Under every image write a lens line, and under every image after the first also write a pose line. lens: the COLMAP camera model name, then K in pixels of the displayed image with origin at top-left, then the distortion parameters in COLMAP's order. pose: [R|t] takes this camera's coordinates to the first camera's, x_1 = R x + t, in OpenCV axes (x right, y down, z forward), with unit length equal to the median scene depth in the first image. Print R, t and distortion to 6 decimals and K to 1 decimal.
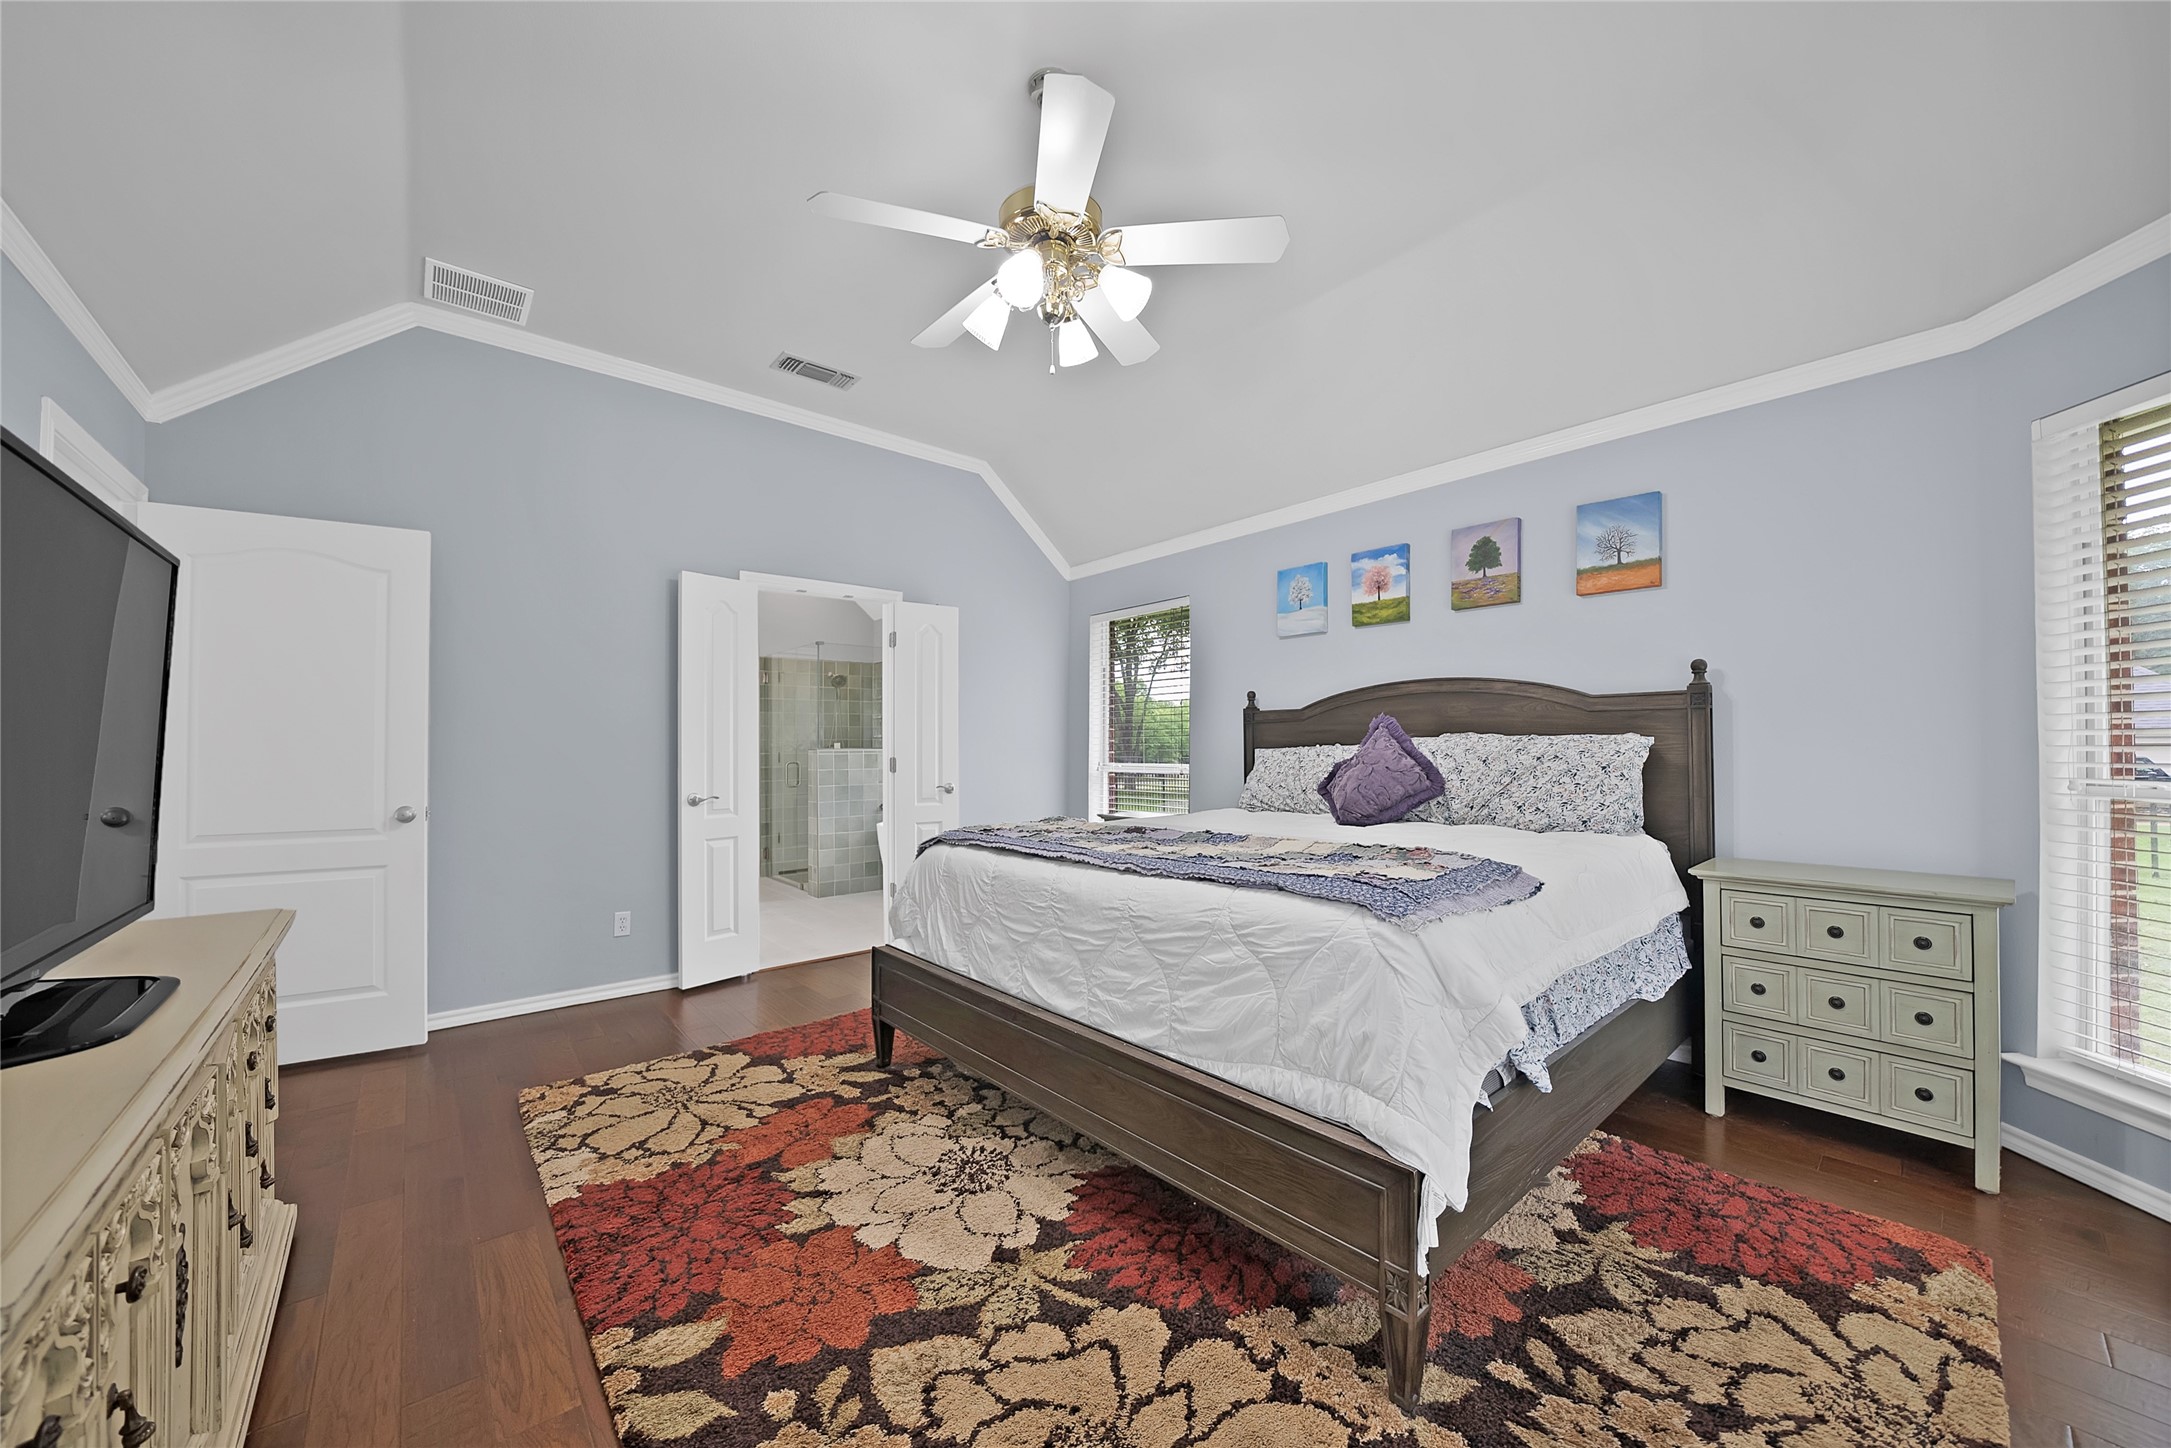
lens RADIAL K [[781.5, 0, 1090.8], [0, 781.5, 740.1], [0, 0, 1]] dist [-0.024942, 0.002302]
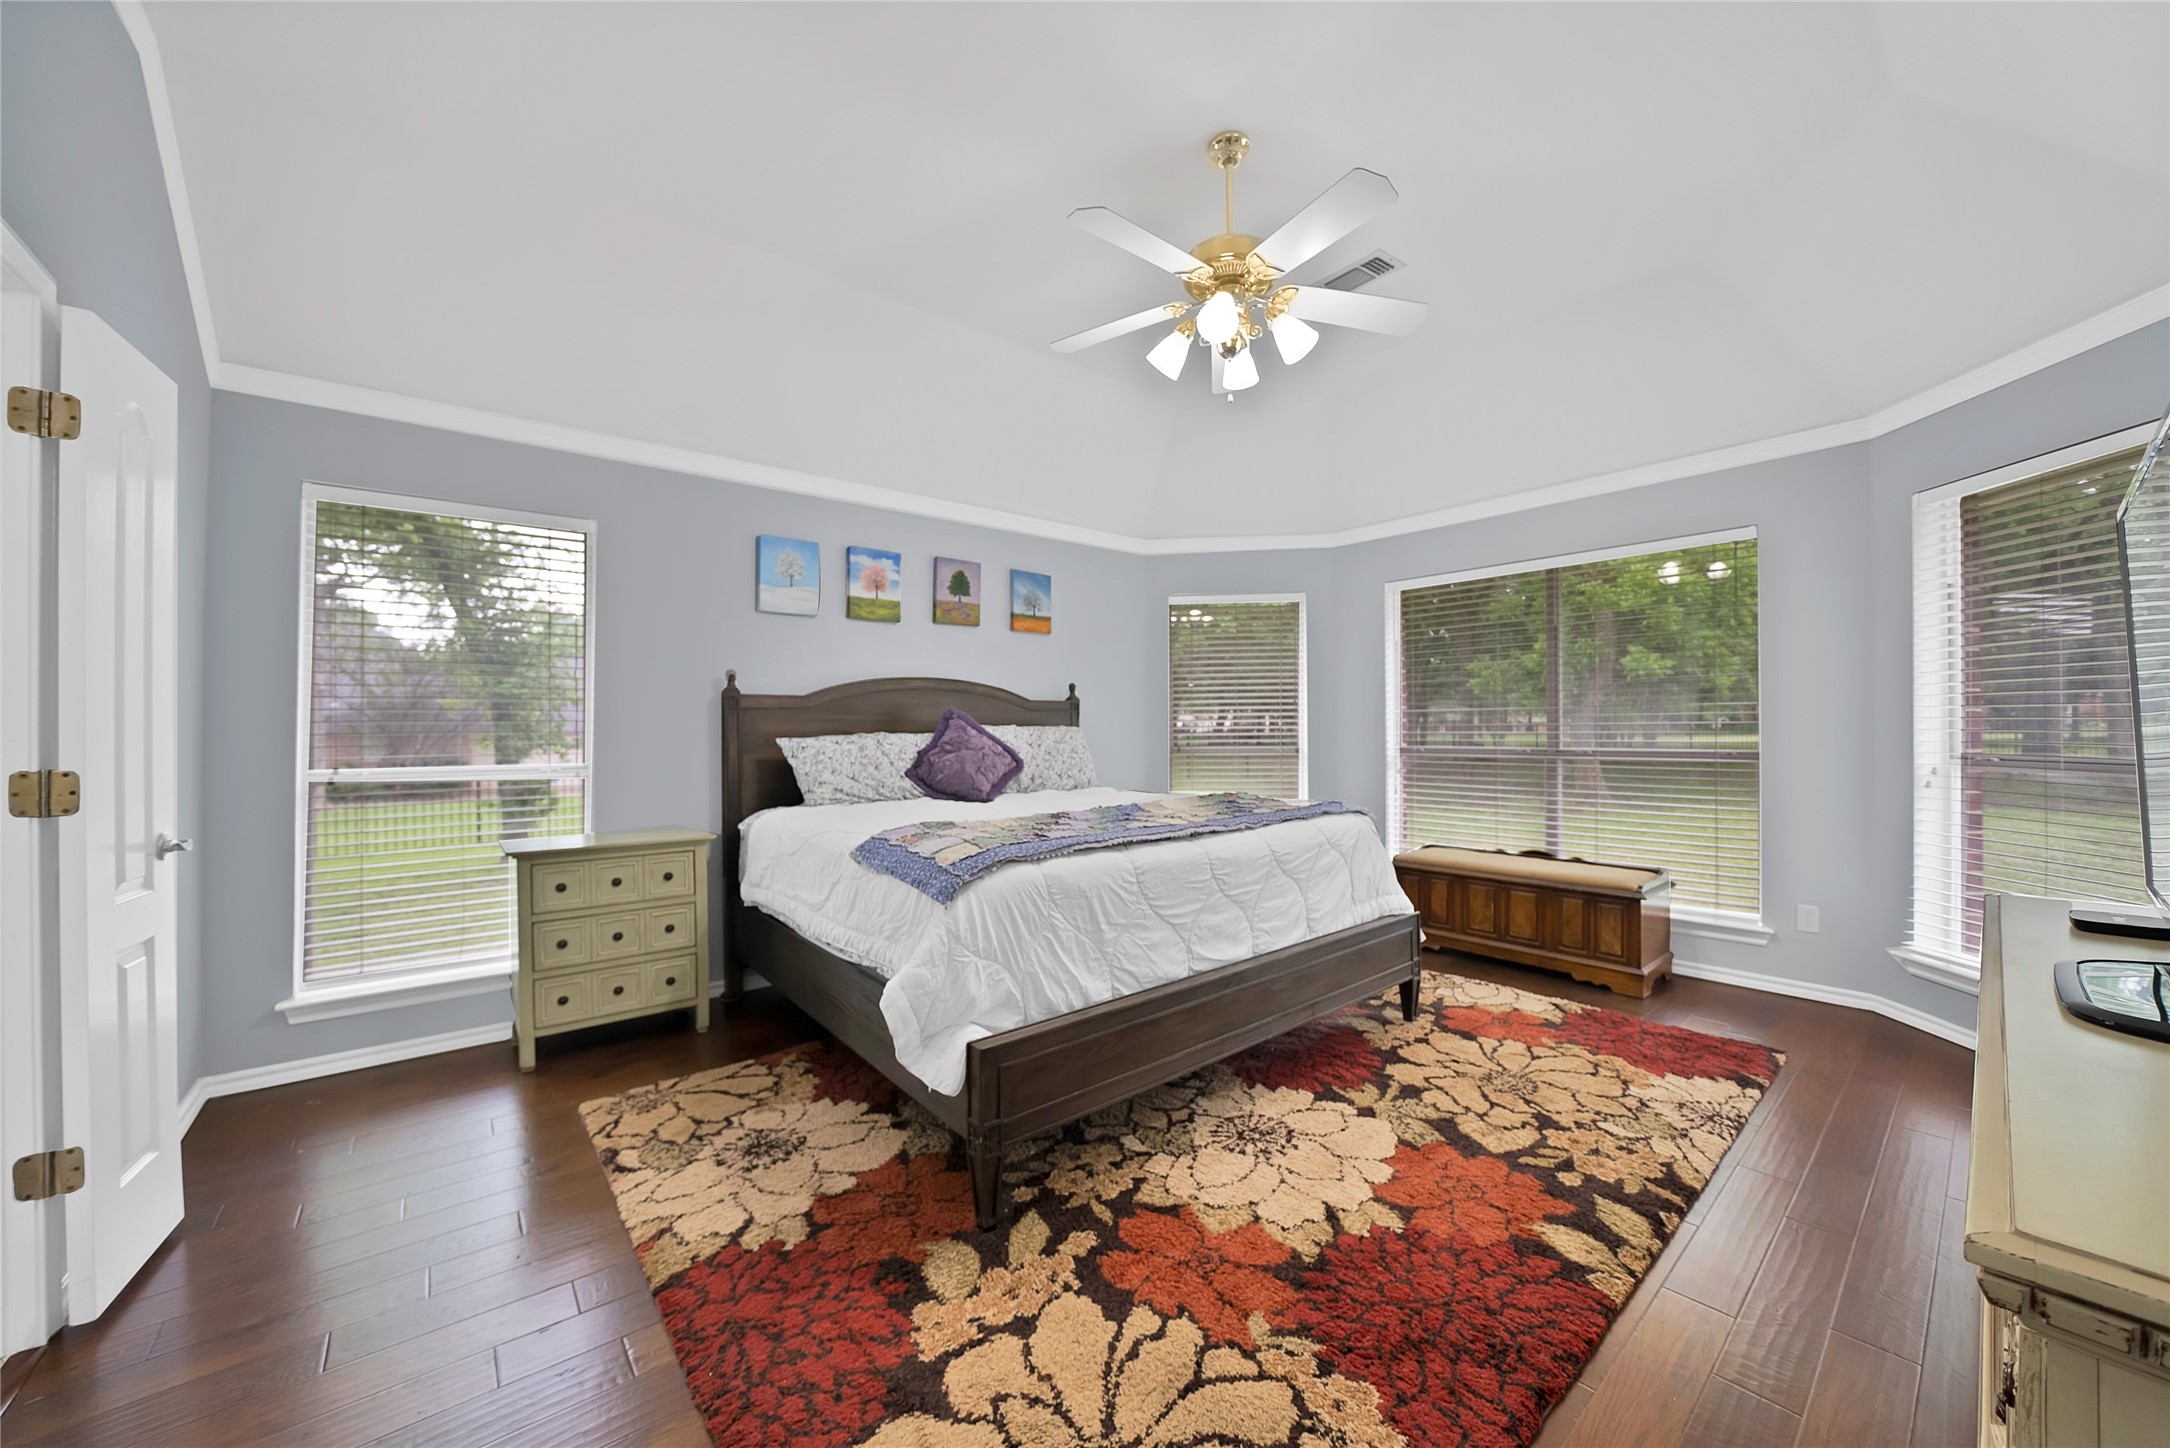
lens RADIAL K [[781.1, 0, 1085.0], [0, 781.1, 727.8], [0, 0, 1]] dist [-0.024942, 0.002302]
pose [[0.030555, 0.010242, 0.999481, -1.065651], [0.000469, 0.999947, -0.010261, 0.014013], [-0.999533, 0.000782, 0.030549, 1.051575]]
